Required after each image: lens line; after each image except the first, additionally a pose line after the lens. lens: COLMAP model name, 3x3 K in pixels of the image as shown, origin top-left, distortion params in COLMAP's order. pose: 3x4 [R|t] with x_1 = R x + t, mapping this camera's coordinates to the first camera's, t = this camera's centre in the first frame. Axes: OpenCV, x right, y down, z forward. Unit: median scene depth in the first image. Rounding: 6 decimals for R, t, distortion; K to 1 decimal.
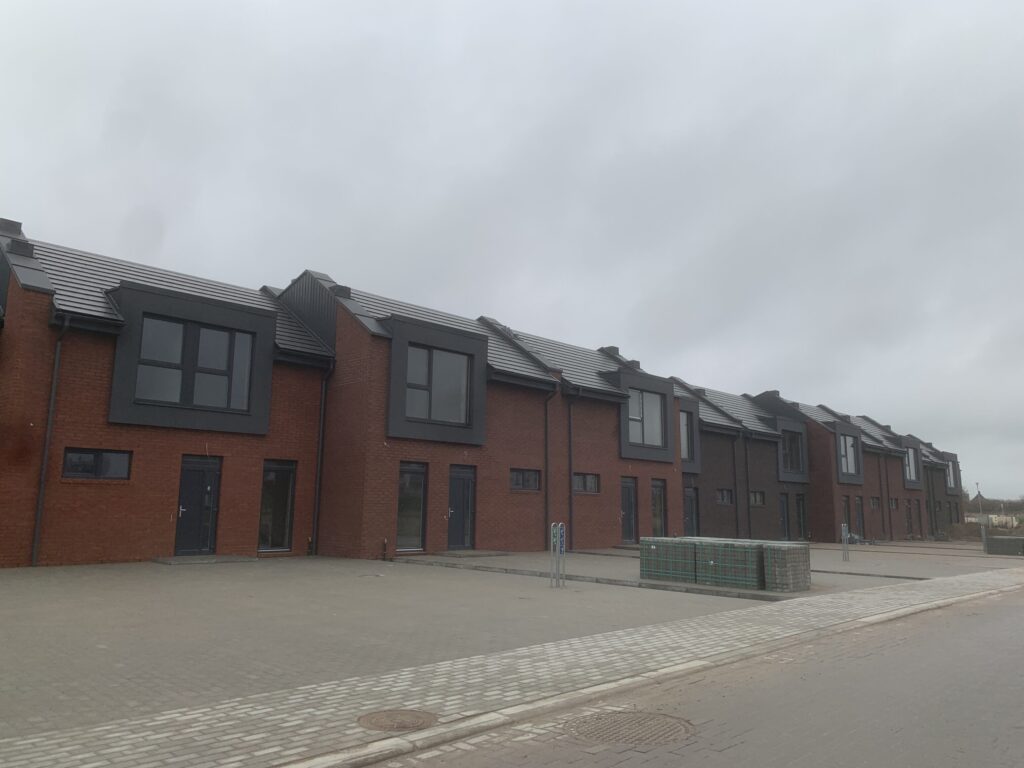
lens RADIAL K [[774.6, 0, 512.0], [0, 774.6, 384.0], [0, 0, 1]] dist [0.028762, -0.004907]
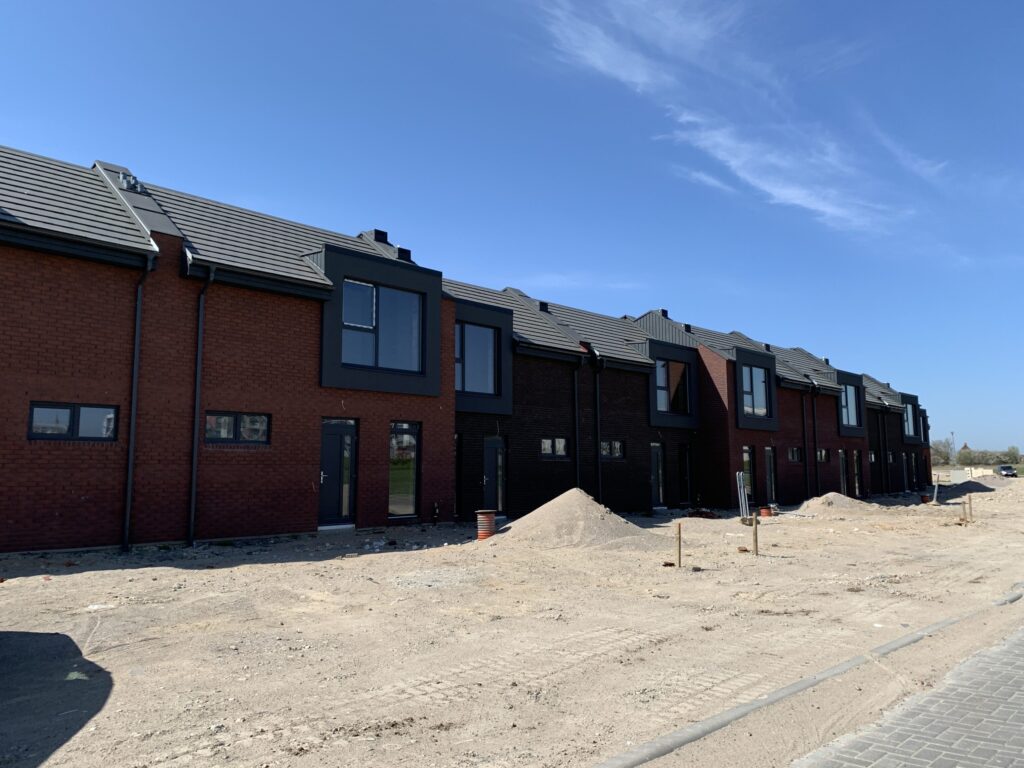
lens RADIAL K [[791.4, 0, 512.0], [0, 791.4, 384.0], [0, 0, 1]] dist [0.052590, -0.002072]
pose [[0.999729, -0.014260, 0.018407, 0.279021], [0.013261, 0.998493, 0.053260, 0.060107], [-0.019138, -0.053002, 0.998411, 0.354934]]
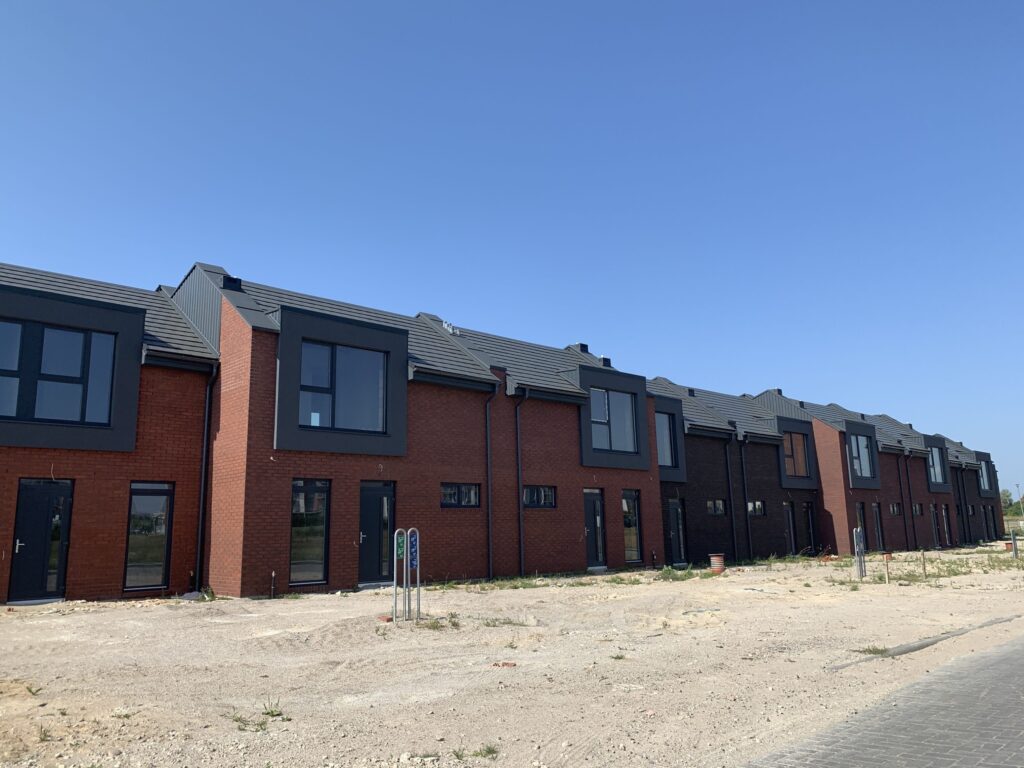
lens RADIAL K [[774.6, 0, 512.0], [0, 774.6, 384.0], [0, 0, 1]] dist [0.028762, -0.004907]
pose [[0.998571, -0.038966, -0.036572, 0.095764], [0.038100, 0.998984, -0.024085, 0.020019], [0.037474, 0.022657, 0.999041, 0.118314]]
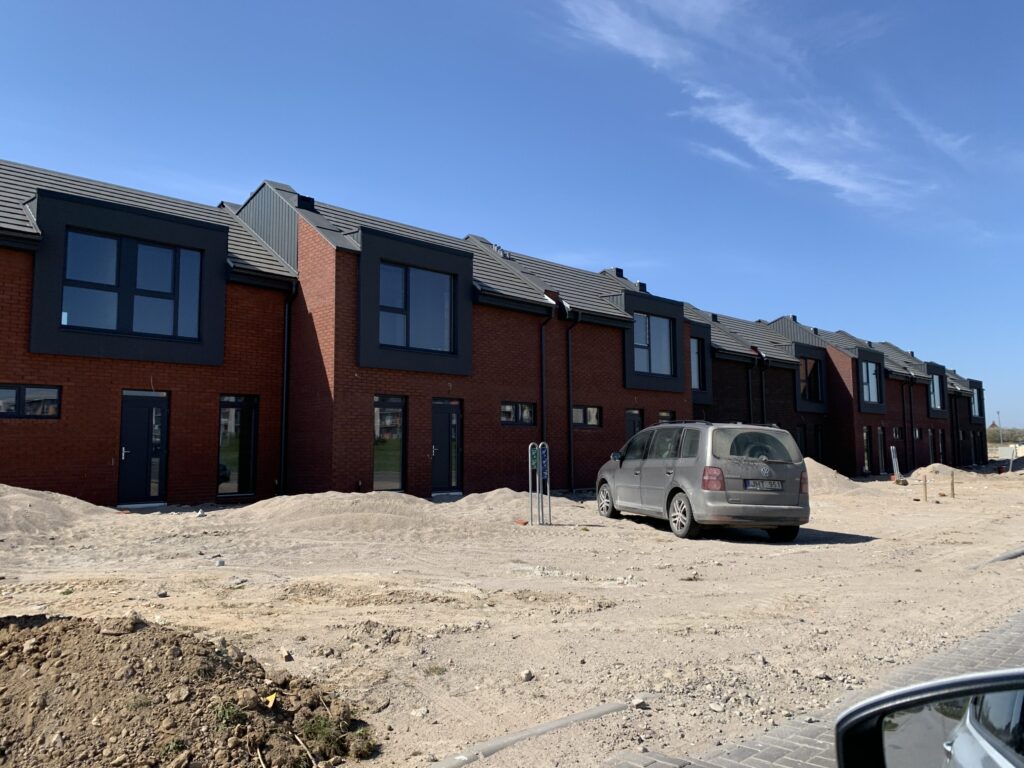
lens RADIAL K [[775.8, 0, 512.0], [0, 775.8, 384.0], [0, 0, 1]] dist [0.040718, -0.001369]
pose [[0.999775, -0.016793, -0.012947, 0.018380], [0.017773, 0.996657, 0.079739, 0.014879], [0.011564, -0.079951, 0.996732, 0.084843]]
